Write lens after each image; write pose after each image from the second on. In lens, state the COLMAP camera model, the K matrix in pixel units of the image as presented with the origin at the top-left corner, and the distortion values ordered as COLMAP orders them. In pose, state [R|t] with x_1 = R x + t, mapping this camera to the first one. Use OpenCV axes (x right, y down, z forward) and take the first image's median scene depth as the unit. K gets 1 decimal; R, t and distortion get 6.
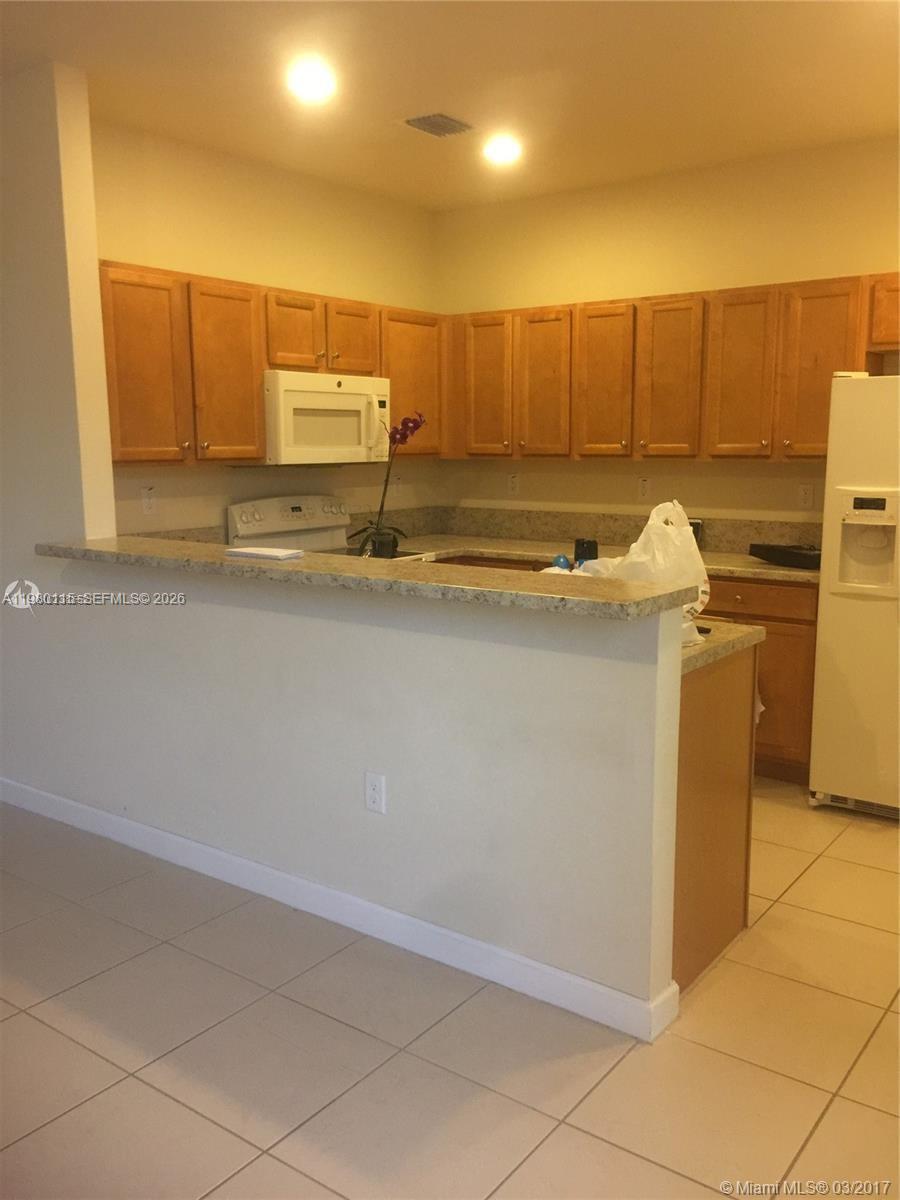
lens RADIAL K [[1041.4, 0, 448.1], [0, 1041.4, 595.5], [0, 0, 1]] dist [0.090836, -0.116321]
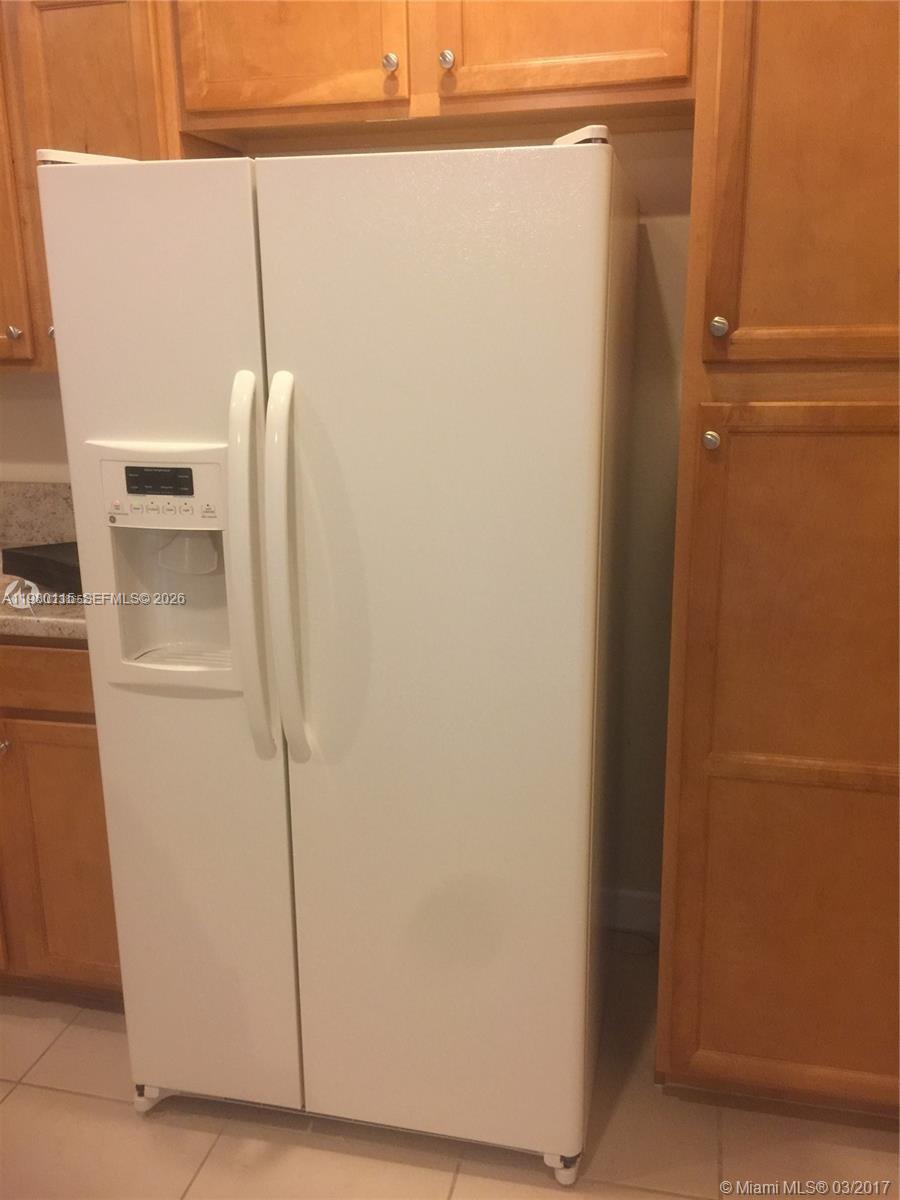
lens RADIAL K [[1041.4, 0, 448.1], [0, 1041.4, 595.5], [0, 0, 1]] dist [0.090836, -0.116321]
pose [[0.920496, -0.107540, 0.375662, 0.338318], [0.068746, 0.990957, 0.115230, -0.080685], [-0.384657, -0.080244, 0.919565, 0.558266]]
